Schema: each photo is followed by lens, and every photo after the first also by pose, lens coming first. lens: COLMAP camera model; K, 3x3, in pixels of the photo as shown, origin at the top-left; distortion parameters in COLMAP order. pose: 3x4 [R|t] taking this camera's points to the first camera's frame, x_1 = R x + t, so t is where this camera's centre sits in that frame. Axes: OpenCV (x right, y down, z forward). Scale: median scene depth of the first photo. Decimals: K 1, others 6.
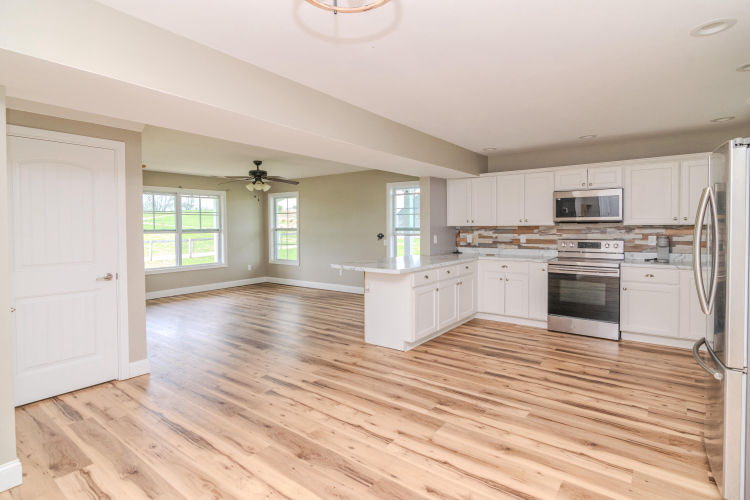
lens RADIAL K [[375.4, 0, 400.1], [0, 375.4, 231.7], [0, 0, 1]] dist [0.002095, 0.000322]
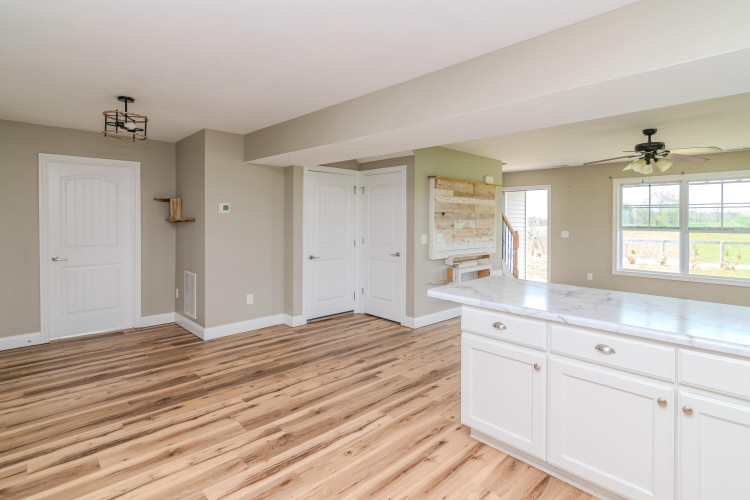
lens RADIAL K [[374.1, 0, 340.3], [0, 374.1, 215.9], [0, 0, 1]] dist [0.002996, 0.000132]
pose [[-0.230904, -0.005517, -0.972961, 0.537048], [-0.021854, 0.999761, -0.000482, -0.021277], [0.972731, 0.021151, -0.230970, 0.777051]]
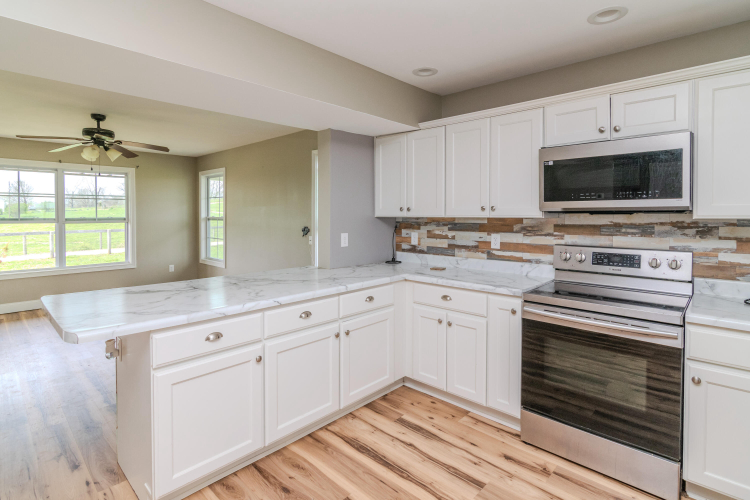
lens RADIAL K [[371.7, 0, 422.0], [0, 371.7, 220.6], [0, 0, 1]] dist [-0.000802, -0.000282]
pose [[0.997248, 0.008167, -0.073682, 0.291650], [-0.008094, 0.999966, 0.001295, -0.012709], [0.073690, -0.000696, 0.997281, 0.509563]]
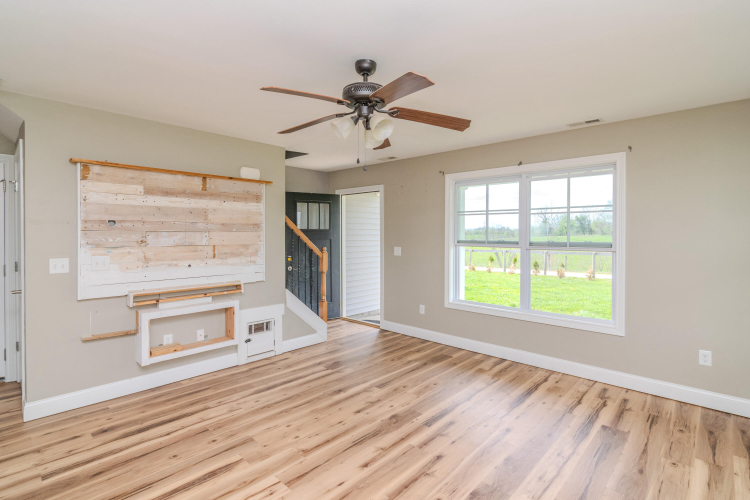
lens RADIAL K [[373.6, 0, 329.1], [0, 373.6, 227.4], [0, 0, 1]] dist [-0.003354, -0.000261]
pose [[-0.190141, -0.004403, -0.981747, -0.019115], [-0.019480, 0.999810, -0.000711, -0.033946], [0.981564, 0.018989, -0.190191, 1.328769]]
